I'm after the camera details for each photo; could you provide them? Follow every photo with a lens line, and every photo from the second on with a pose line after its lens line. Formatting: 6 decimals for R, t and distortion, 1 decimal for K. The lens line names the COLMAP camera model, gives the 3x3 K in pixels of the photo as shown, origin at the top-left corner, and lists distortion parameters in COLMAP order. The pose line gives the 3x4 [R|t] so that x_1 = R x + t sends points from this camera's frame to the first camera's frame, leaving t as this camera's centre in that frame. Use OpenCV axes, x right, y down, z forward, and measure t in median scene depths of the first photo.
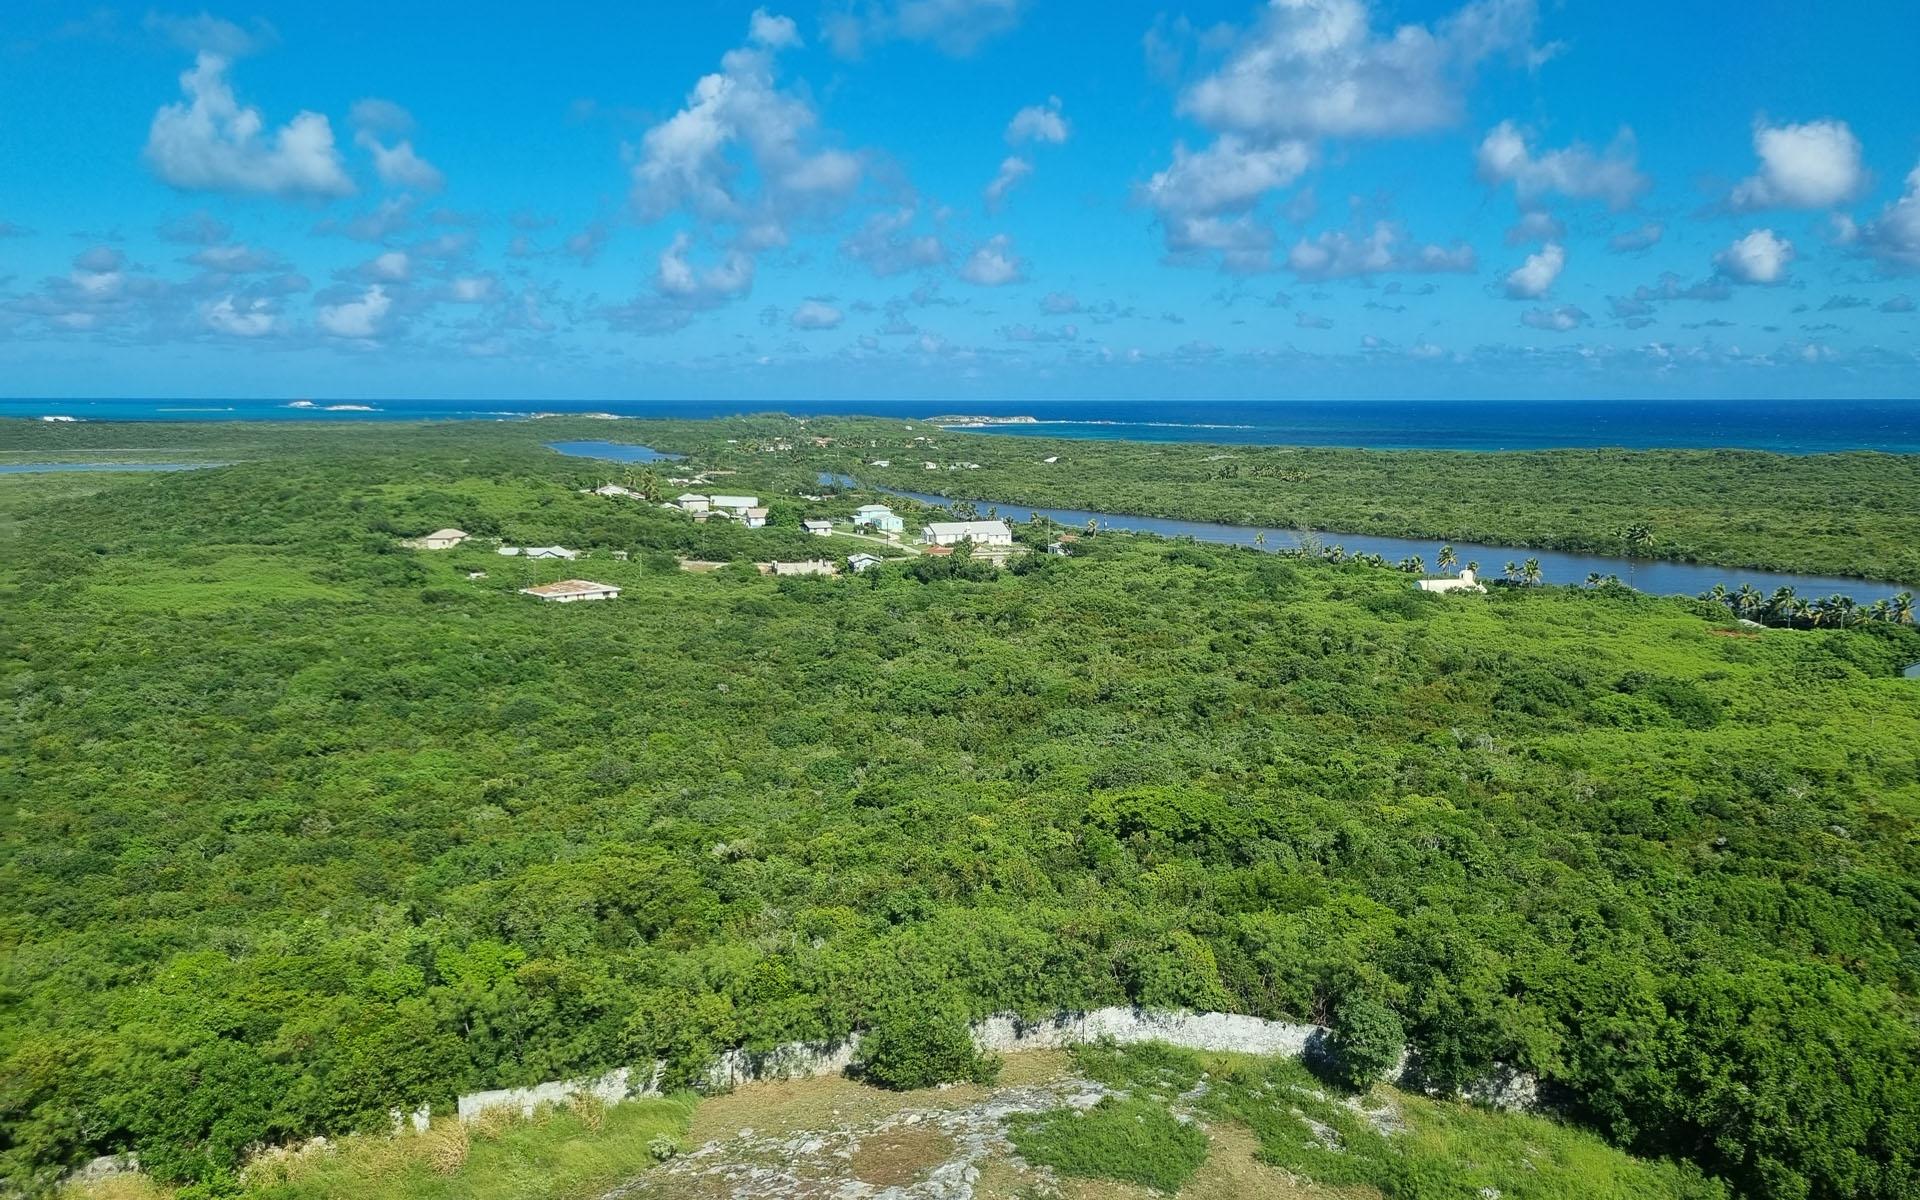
lens RADIAL K [[1410.6, 0, 960.2], [0, 1410.6, 556.8], [0, 0, 1]] dist [0.035983, 0.000171]
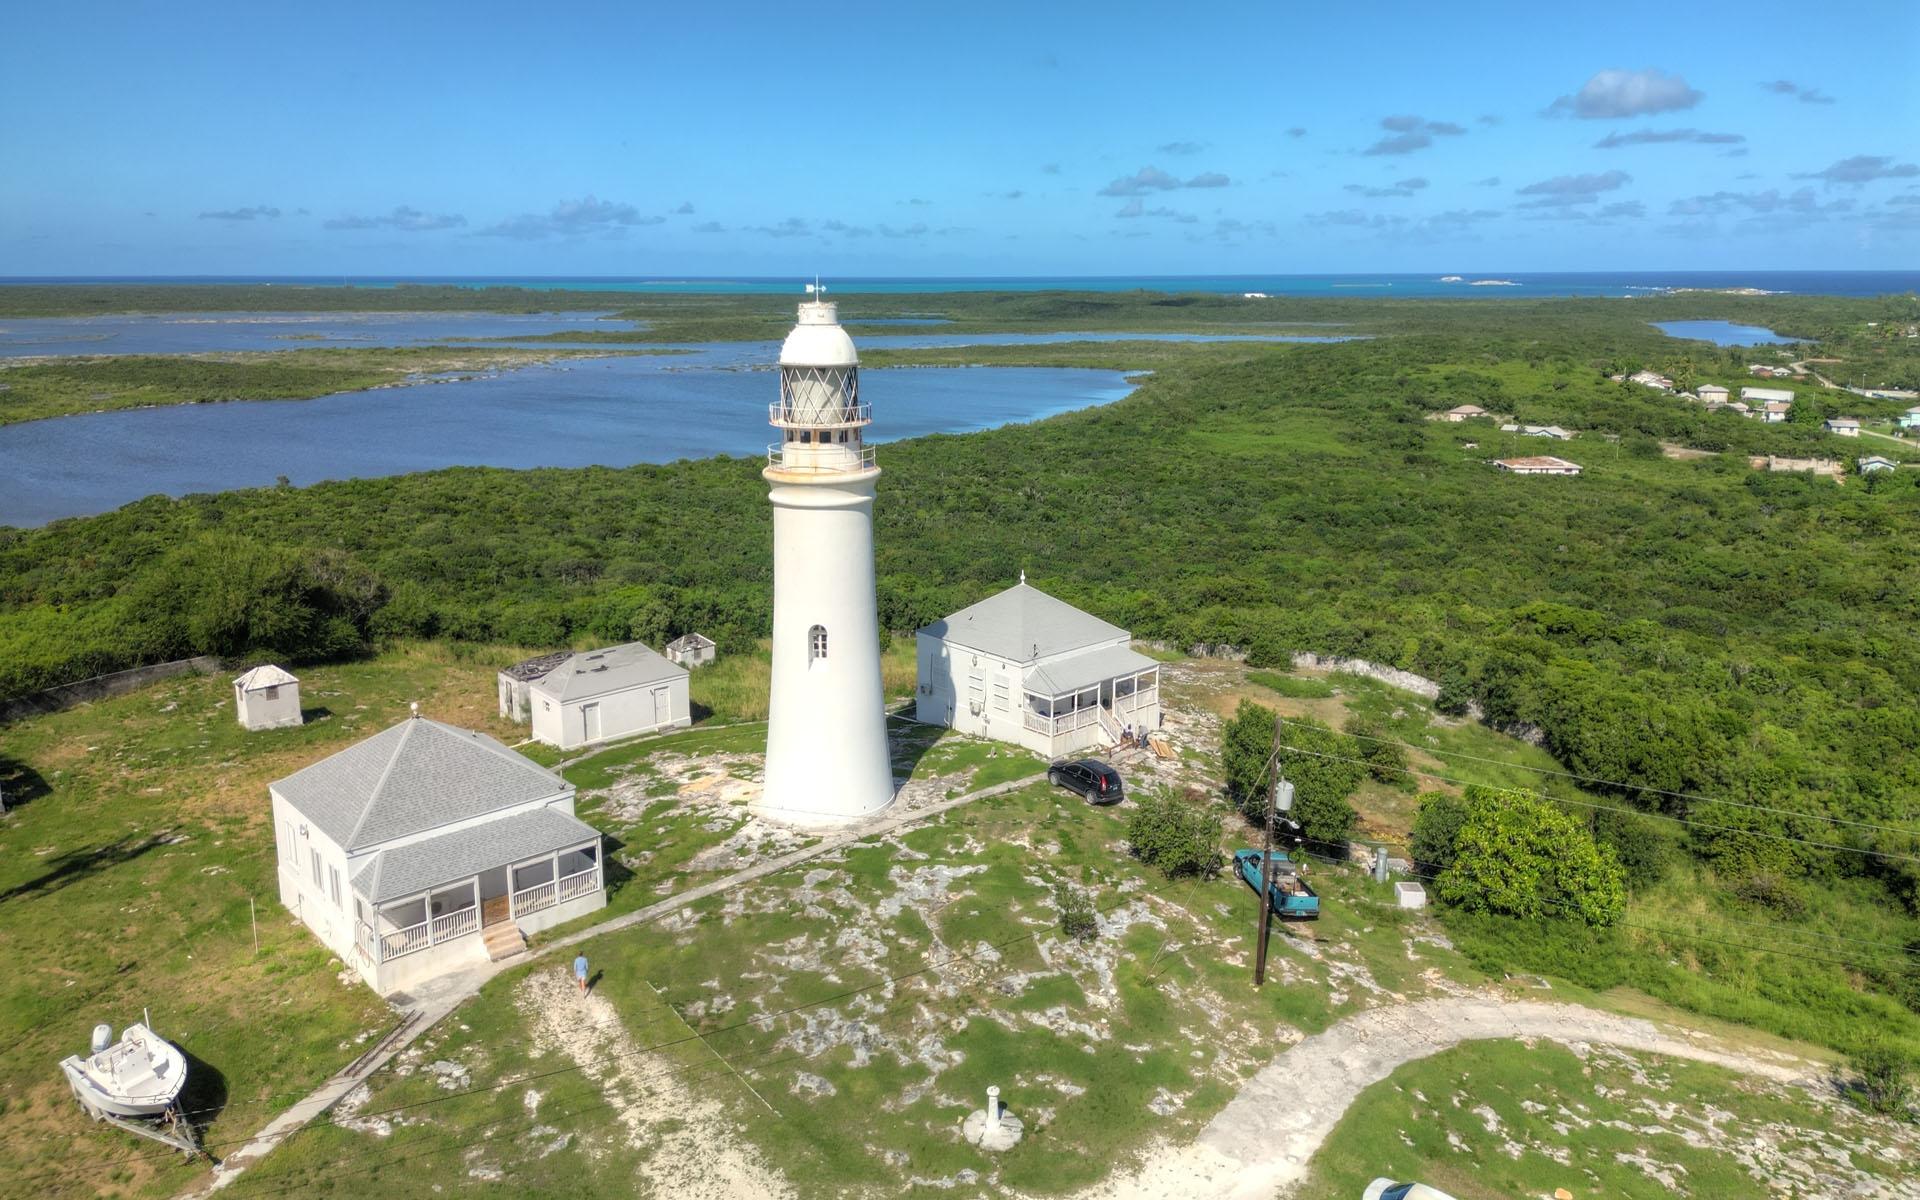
lens RADIAL K [[1550.1, 0, 960.0], [0, 1550.1, 600.0], [0, 0, 1]] dist [0.008385, -0.008442]
pose [[0.699638, 0.149979, -0.698579, 0.272381], [-0.070497, 0.987440, 0.141392, -0.012269], [0.711011, -0.049675, 0.701424, -0.222147]]
